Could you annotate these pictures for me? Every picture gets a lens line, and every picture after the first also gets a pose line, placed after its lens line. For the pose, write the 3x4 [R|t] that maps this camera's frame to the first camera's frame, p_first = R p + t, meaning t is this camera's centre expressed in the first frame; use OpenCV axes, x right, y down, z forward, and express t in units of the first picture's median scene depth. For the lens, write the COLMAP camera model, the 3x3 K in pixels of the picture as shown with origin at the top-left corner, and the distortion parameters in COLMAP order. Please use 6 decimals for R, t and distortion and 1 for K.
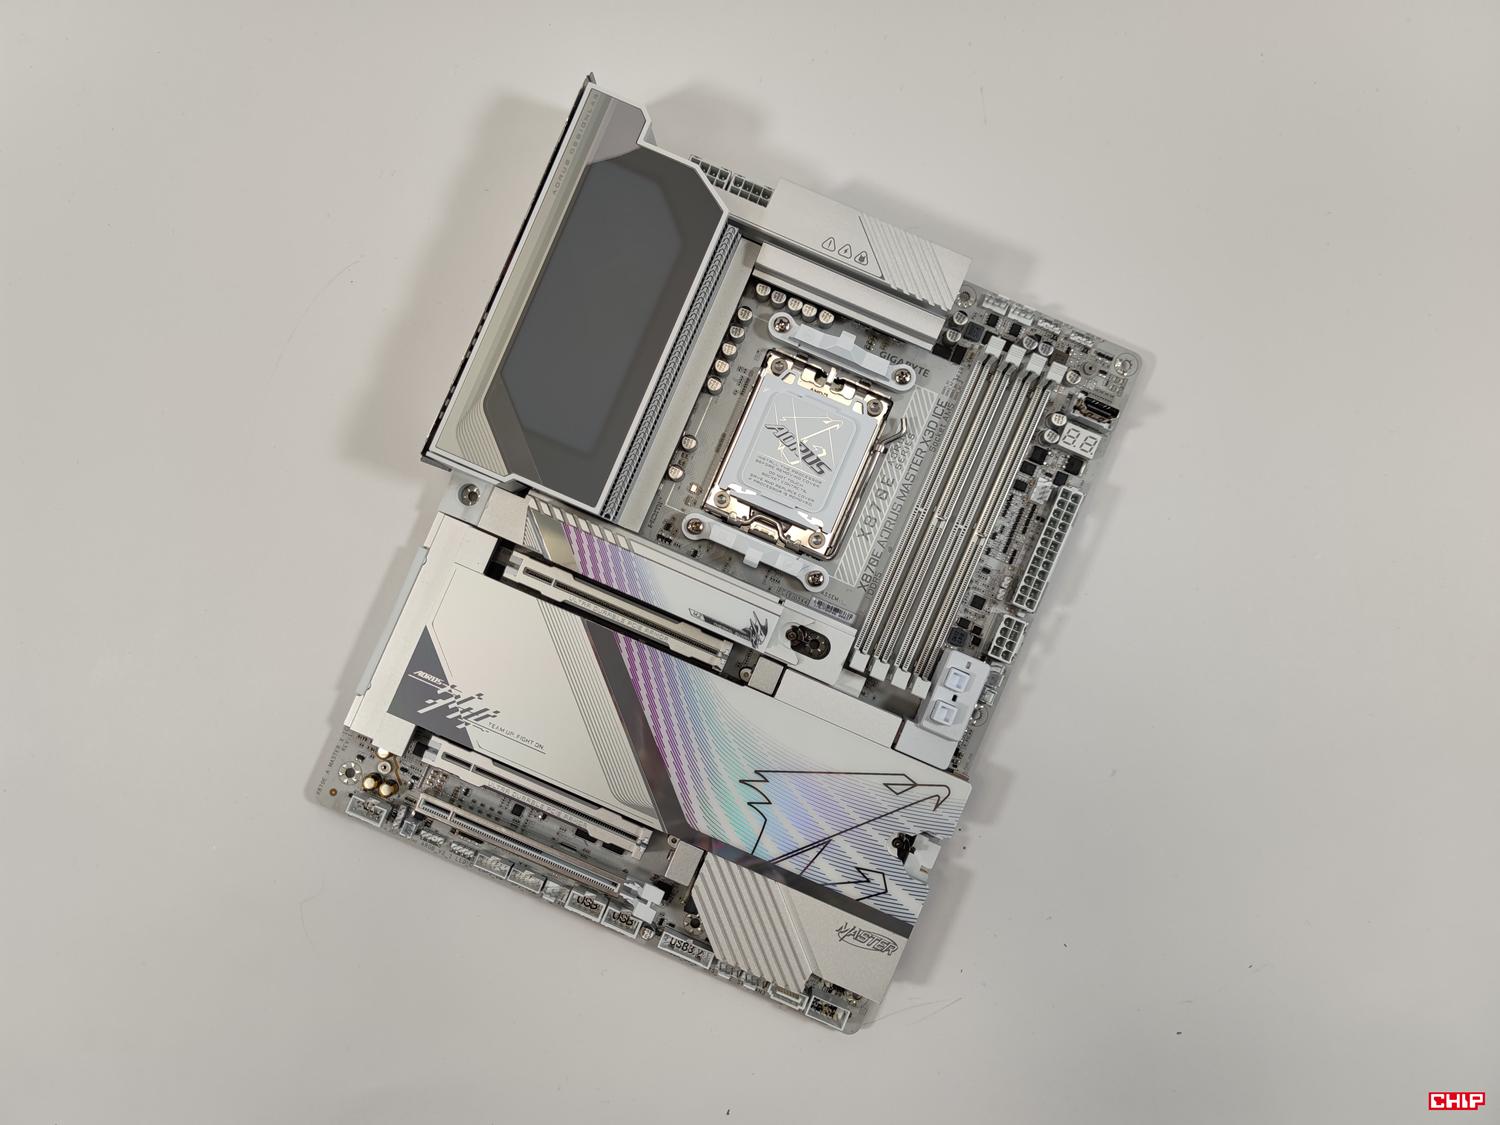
lens RADIAL K [[1086.3, 0, 735.3], [0, 1086.3, 560.3], [0, 0, 1]] dist [0.054512, -0.092716]
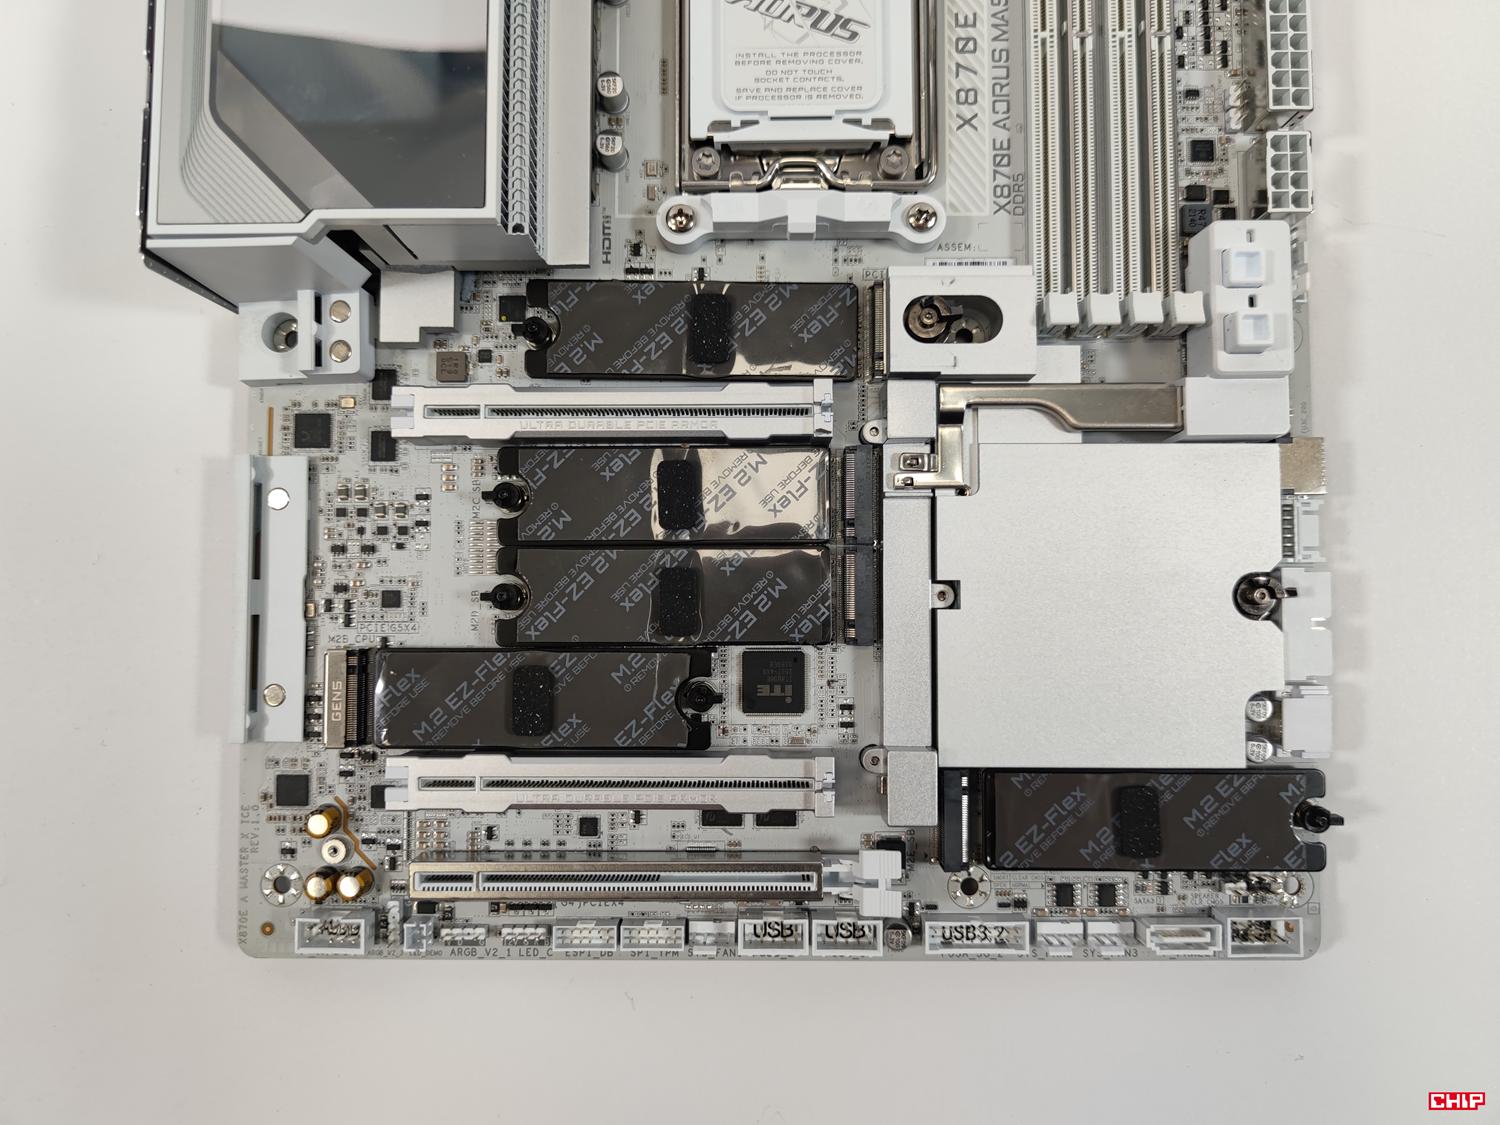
lens RADIAL K [[1134.1, 0, 745.6], [0, 1134.1, 550.3], [0, 0, 1]] dist [0.007693, -0.056066]
pose [[0.917656, -0.397171, 0.012769, -0.080638], [0.397369, 0.917364, -0.023278, 0.148121], [-0.002469, 0.026435, 0.999647, 0.432889]]
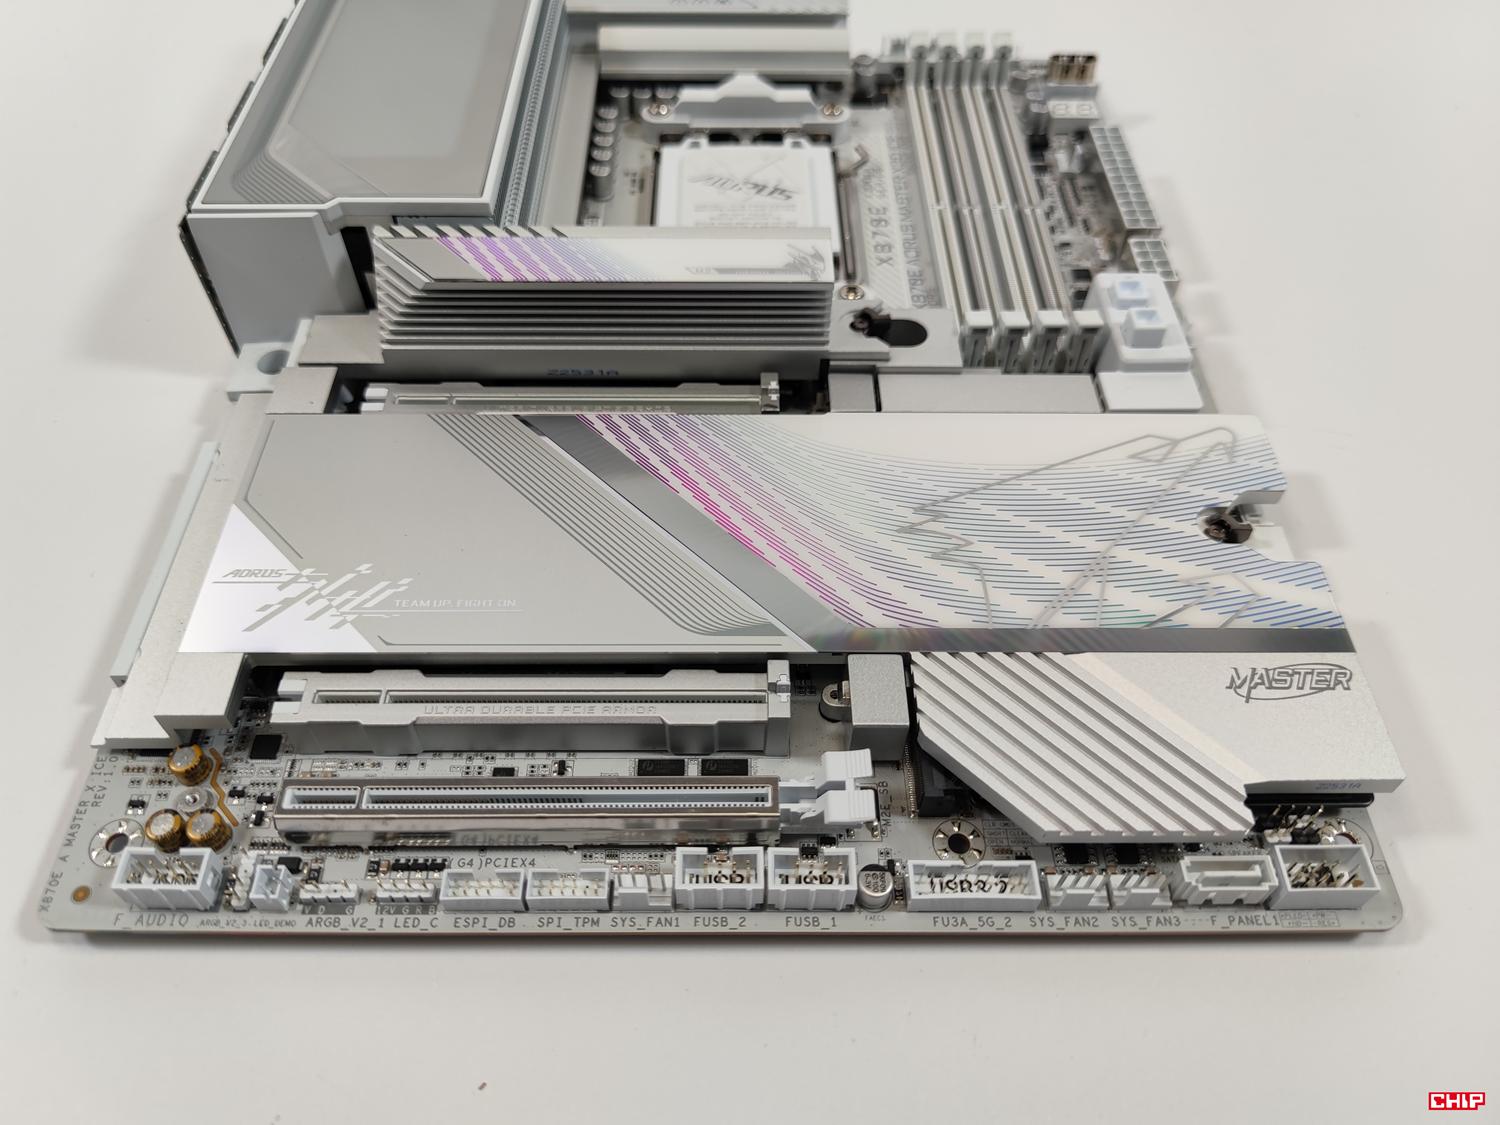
lens RADIAL K [[1120.3, 0, 745.0], [0, 1120.3, 570.0], [0, 0, 1]] dist [-0.001768, -0.043156]
pose [[0.914969, -0.307485, 0.261312, -0.204809], [0.402766, 0.735577, -0.544708, 0.468736], [-0.024726, 0.603639, 0.796874, 0.571952]]
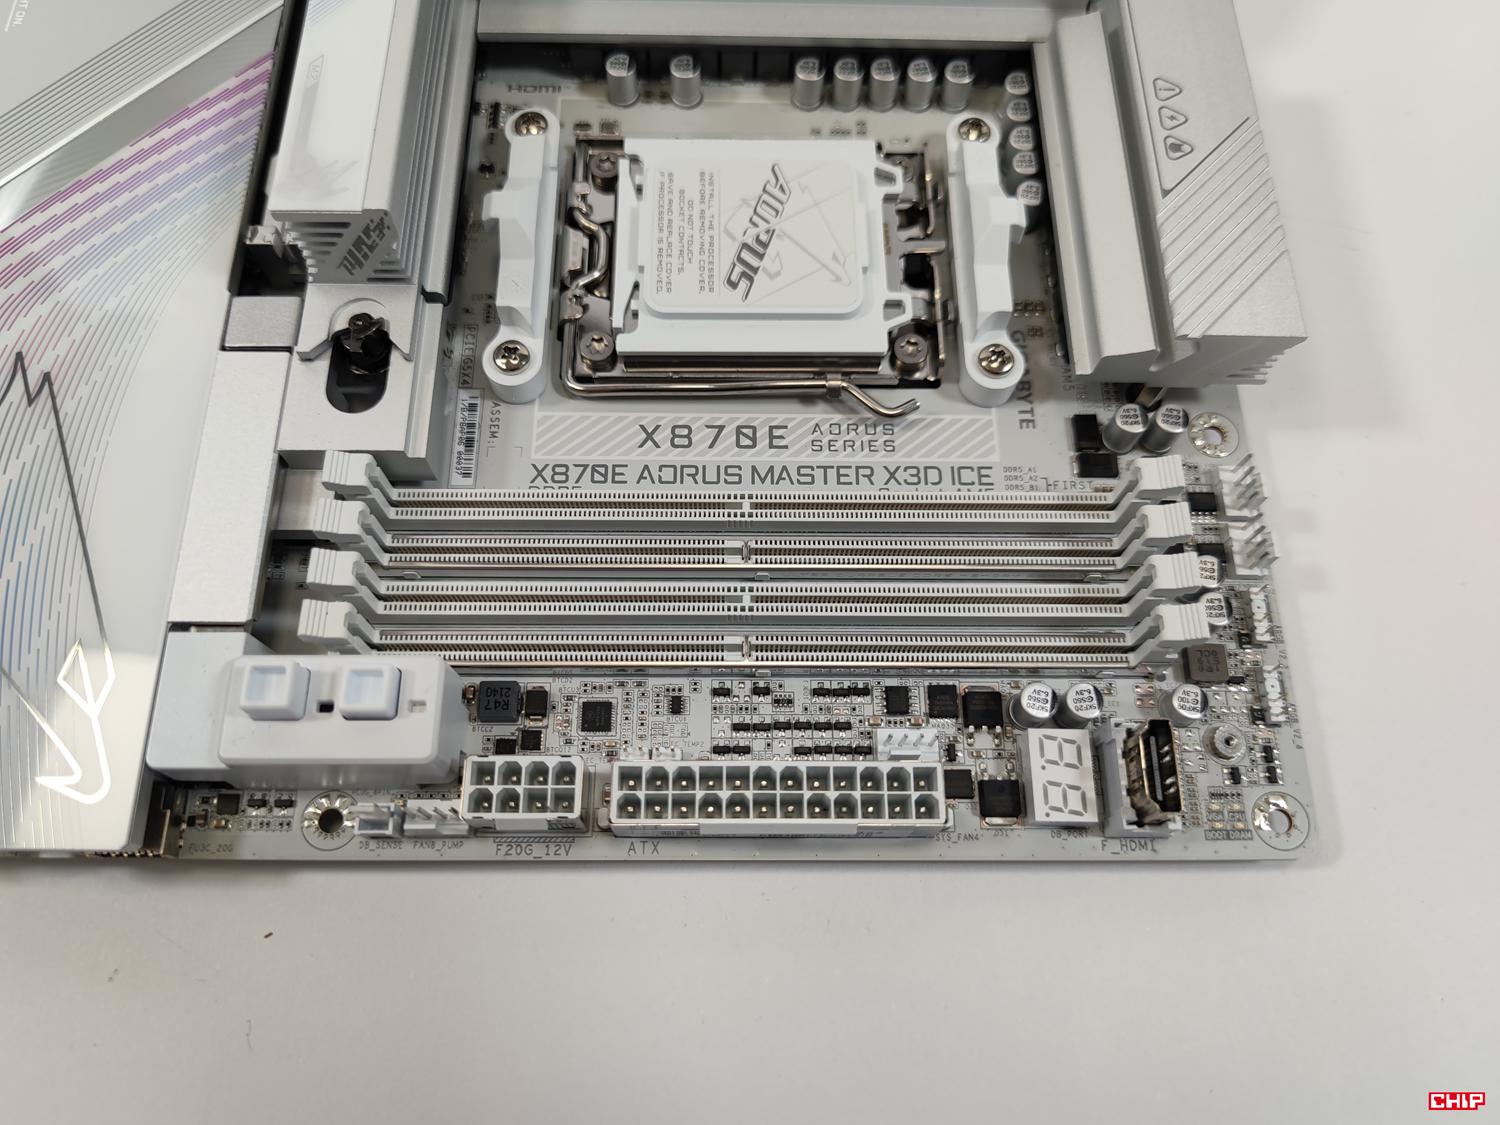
lens RADIAL K [[1134.1, 0, 745.6], [0, 1134.1, 550.3], [0, 0, 1]] dist [0.007693, -0.056066]
pose [[0.399702, 0.859264, -0.319222, 0.331570], [-0.916640, 0.373488, -0.142402, 0.025088], [-0.003136, 0.349530, 0.936920, 0.582719]]
